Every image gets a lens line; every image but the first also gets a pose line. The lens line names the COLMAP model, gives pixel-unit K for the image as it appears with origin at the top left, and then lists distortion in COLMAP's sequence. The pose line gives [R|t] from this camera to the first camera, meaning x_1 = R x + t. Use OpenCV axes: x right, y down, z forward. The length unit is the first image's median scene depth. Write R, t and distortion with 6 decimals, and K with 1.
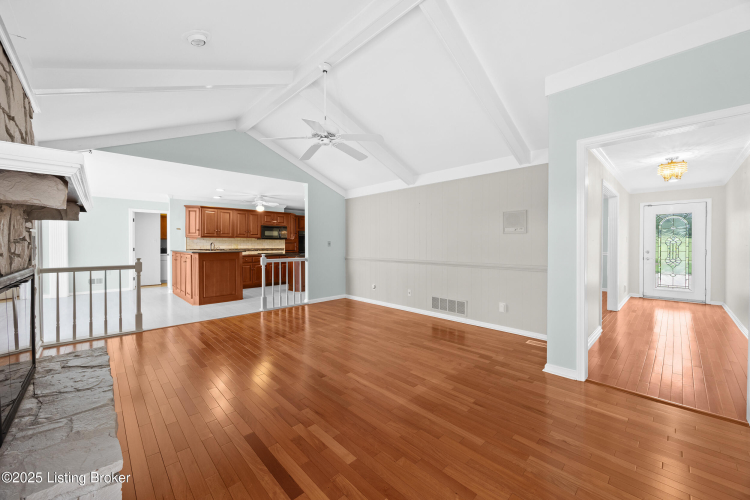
lens RADIAL K [[290.2, 0, 373.6], [0, 290.2, 249.5], [0, 0, 1]] dist [0.001113, 0.000018]
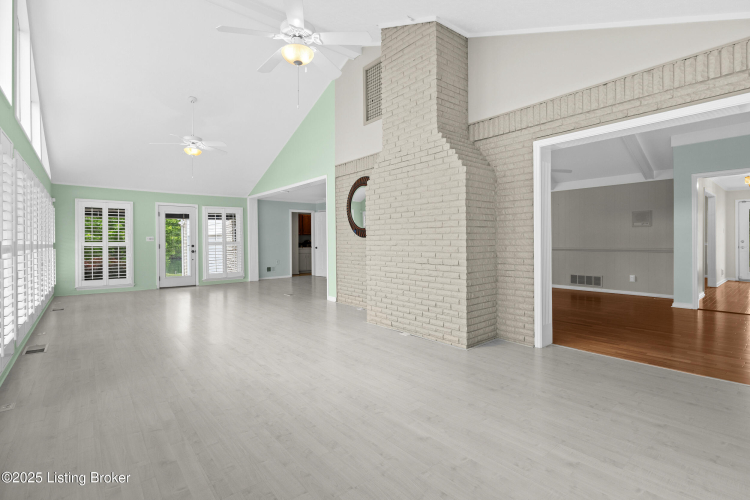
lens RADIAL K [[356.4, 0, 376.3], [0, 356.4, 244.5], [0, 0, 1]] dist [-0.016394, -0.000219]
pose [[0.997485, -0.004661, -0.070721, -0.617448], [0.004154, 0.999965, -0.007311, 0.035771], [0.070752, 0.006999, 0.997469, -0.736647]]
